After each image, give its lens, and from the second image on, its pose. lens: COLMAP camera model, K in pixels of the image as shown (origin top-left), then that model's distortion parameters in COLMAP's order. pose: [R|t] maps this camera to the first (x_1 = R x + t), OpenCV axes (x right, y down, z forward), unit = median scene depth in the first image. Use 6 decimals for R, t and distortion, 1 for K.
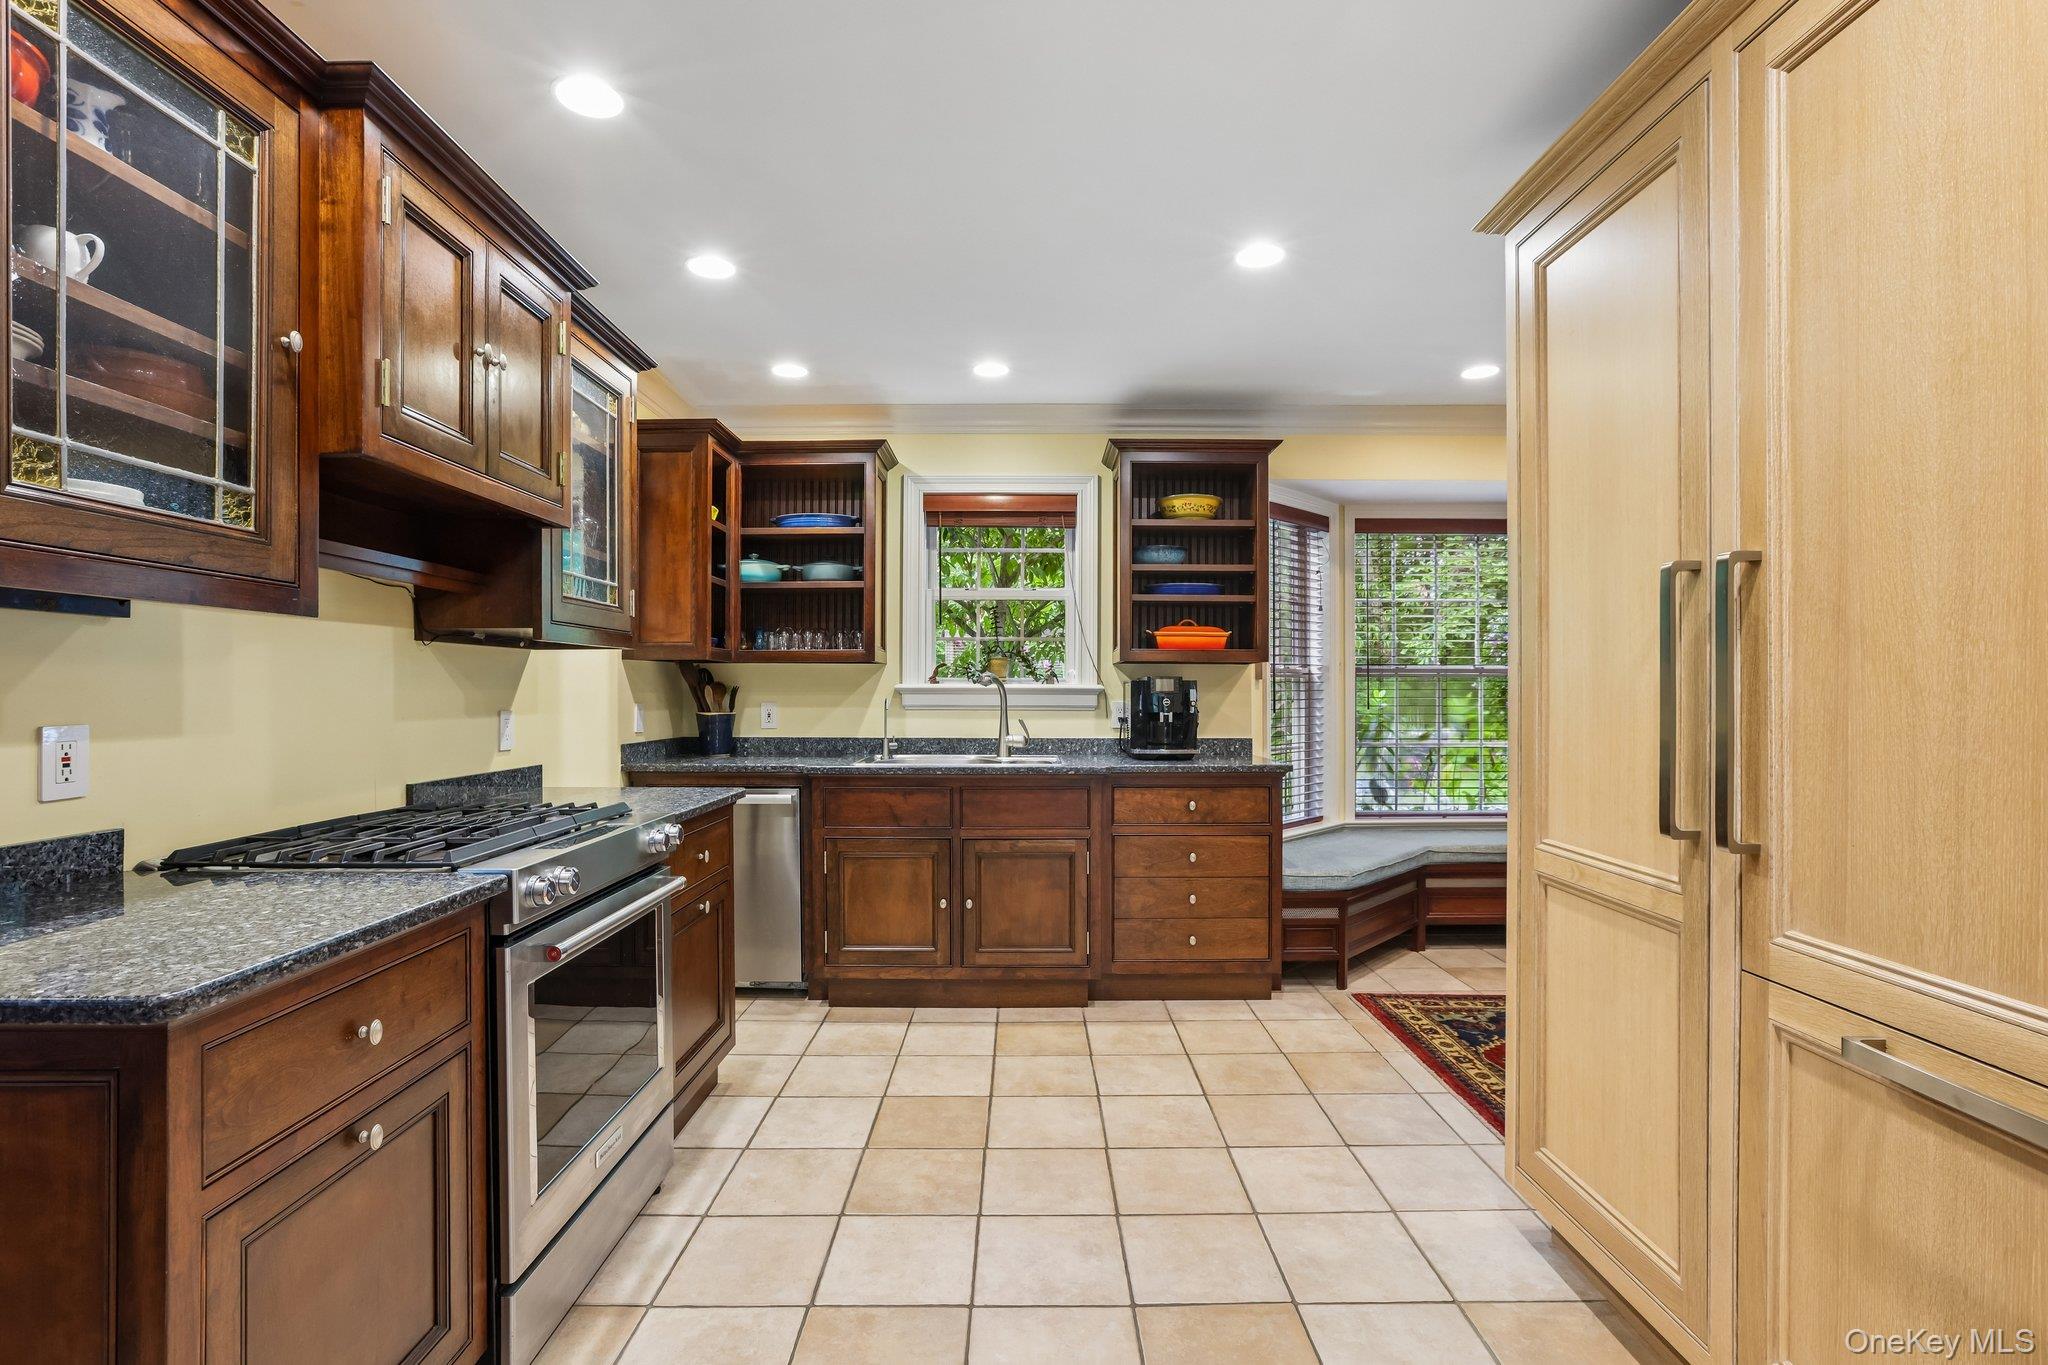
lens RADIAL K [[955.7, 0, 1013.9], [0, 955.7, 683.8], [0, 0, 1]] dist [-0.000924, 0.000329]
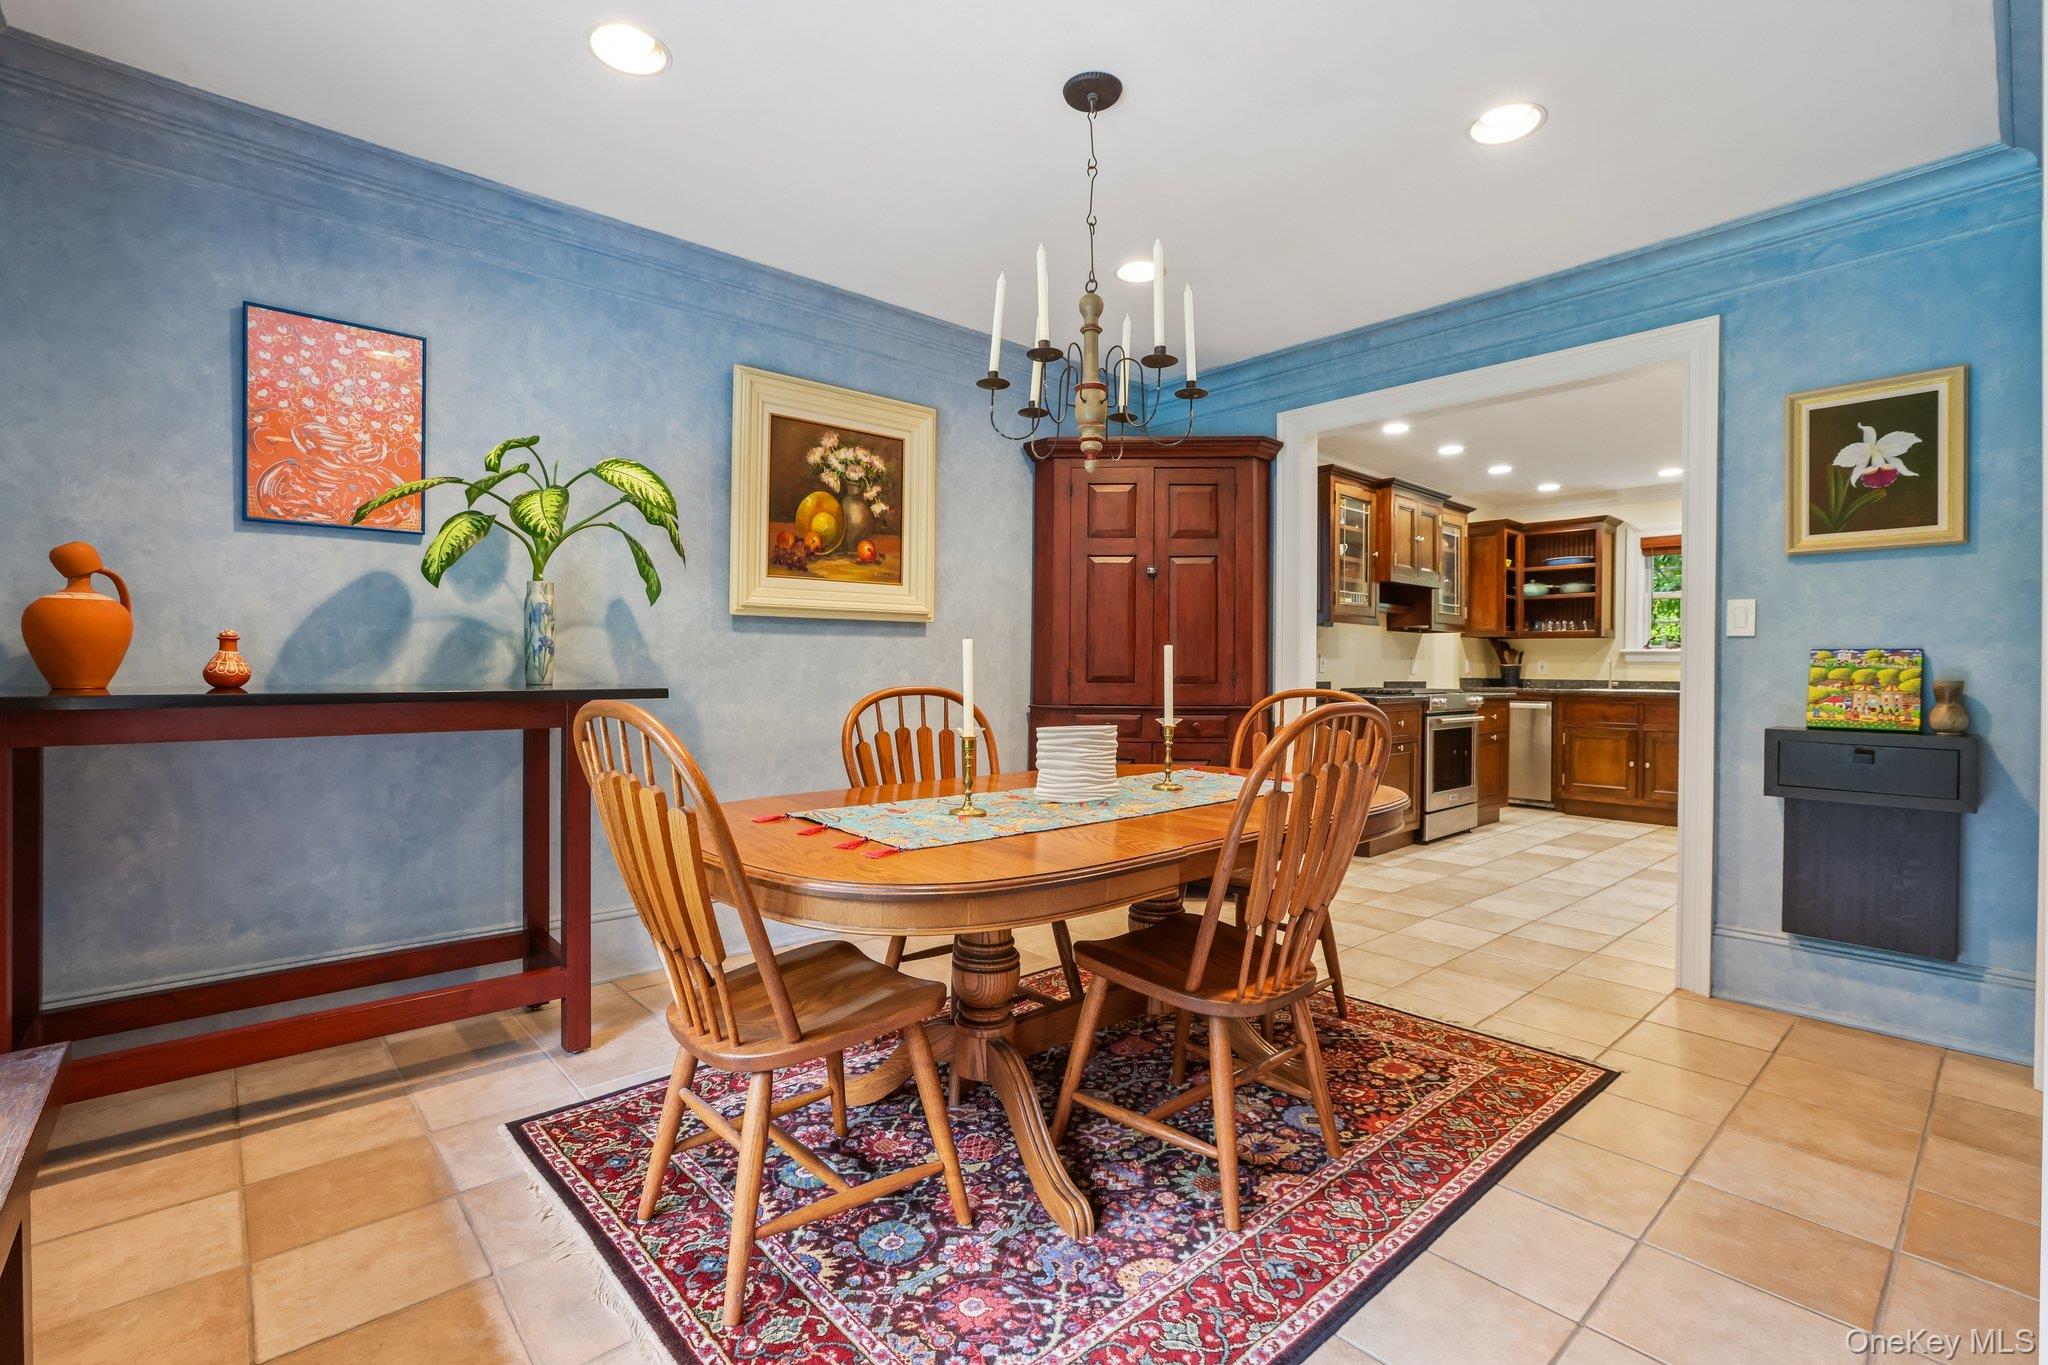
lens RADIAL K [[906.3, 0, 1024.6], [0, 906.3, 669.8], [0, 0, 1]] dist [-0.028895, 0.000122]
pose [[0.668887, 0.011269, -0.743279, 0.429346], [-0.007349, 0.999936, 0.008547, 0.036936], [0.743328, -0.000255, 0.668927, -1.059611]]
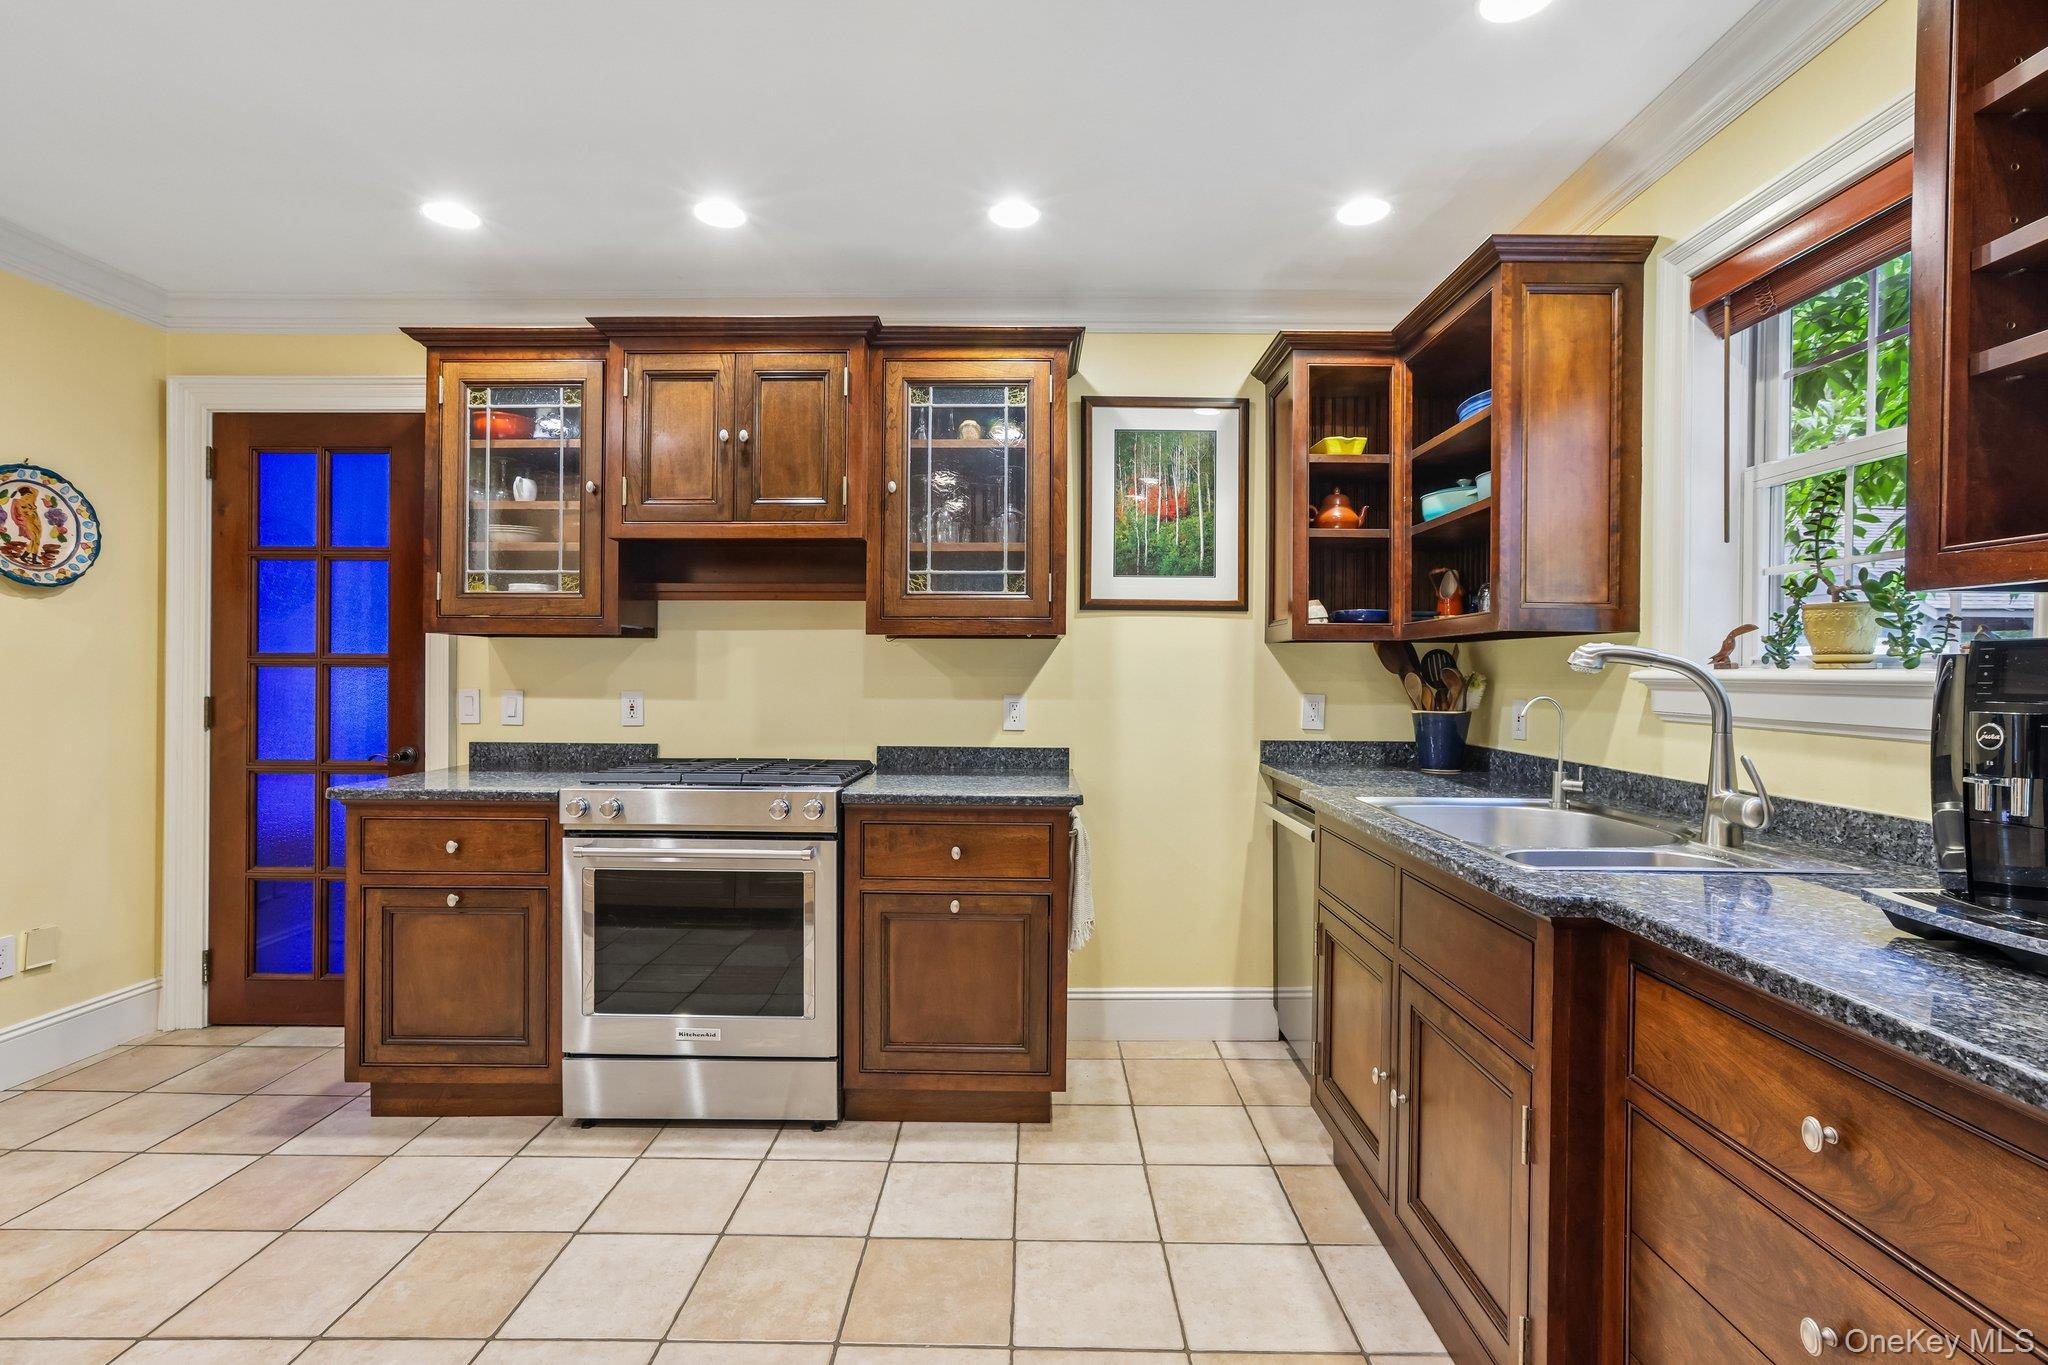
lens RADIAL K [[906.3, 0, 1024.6], [0, 906.3, 669.8], [0, 0, 1]] dist [-0.028895, 0.000122]
pose [[-0.003701, -0.004083, -0.999985, 0.425034], [0.000731, 0.999991, -0.004086, 0.002187], [0.999993, -0.000746, -0.003698, 0.794660]]
